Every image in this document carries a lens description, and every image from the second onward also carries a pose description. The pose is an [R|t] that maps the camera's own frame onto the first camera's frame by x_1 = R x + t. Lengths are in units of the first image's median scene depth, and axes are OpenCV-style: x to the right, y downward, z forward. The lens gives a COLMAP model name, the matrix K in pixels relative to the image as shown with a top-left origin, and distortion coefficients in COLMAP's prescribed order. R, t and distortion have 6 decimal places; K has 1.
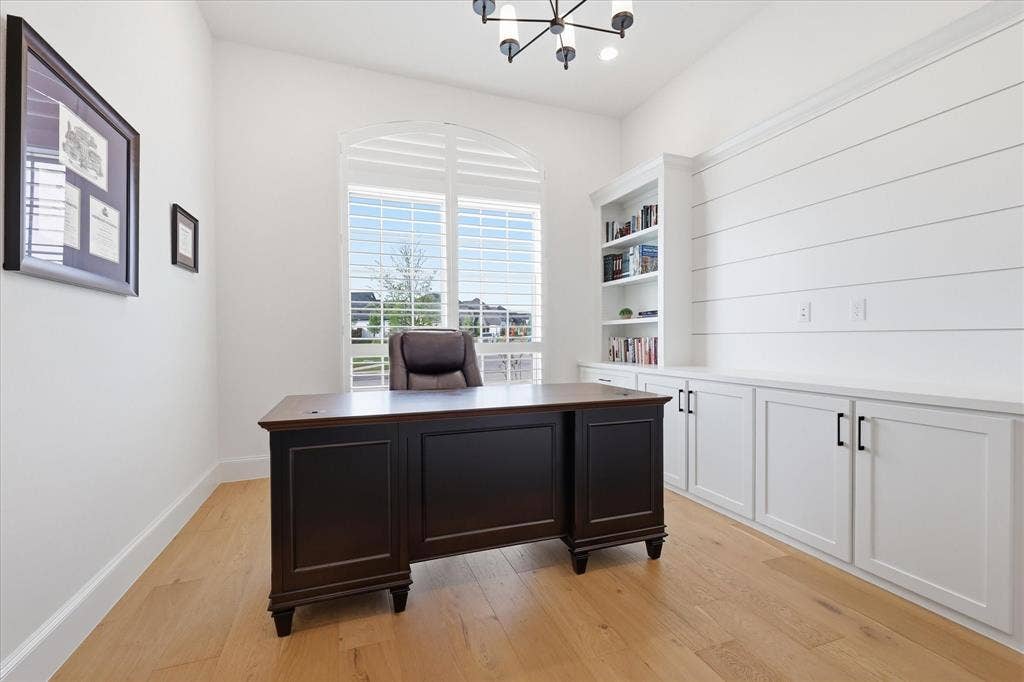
lens RADIAL K [[443.9, 0, 512.0], [0, 443.9, 341.0], [0, 0, 1]] dist [0.002127, 0.000491]
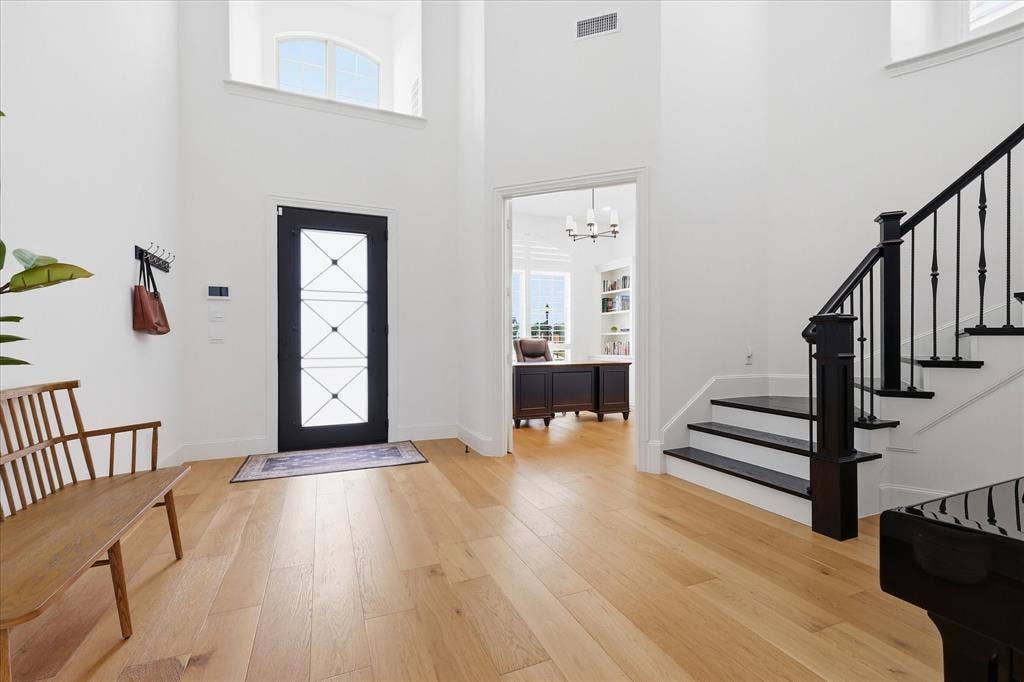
lens RADIAL K [[443.9, 0, 512.0], [0, 443.9, 341.0], [0, 0, 1]] dist [0.002127, 0.000491]
pose [[0.999255, 0.002409, 0.038531, -0.272345], [-0.002081, 0.999961, -0.008538, 0.006559], [-0.038550, 0.008451, 0.999221, -0.952647]]
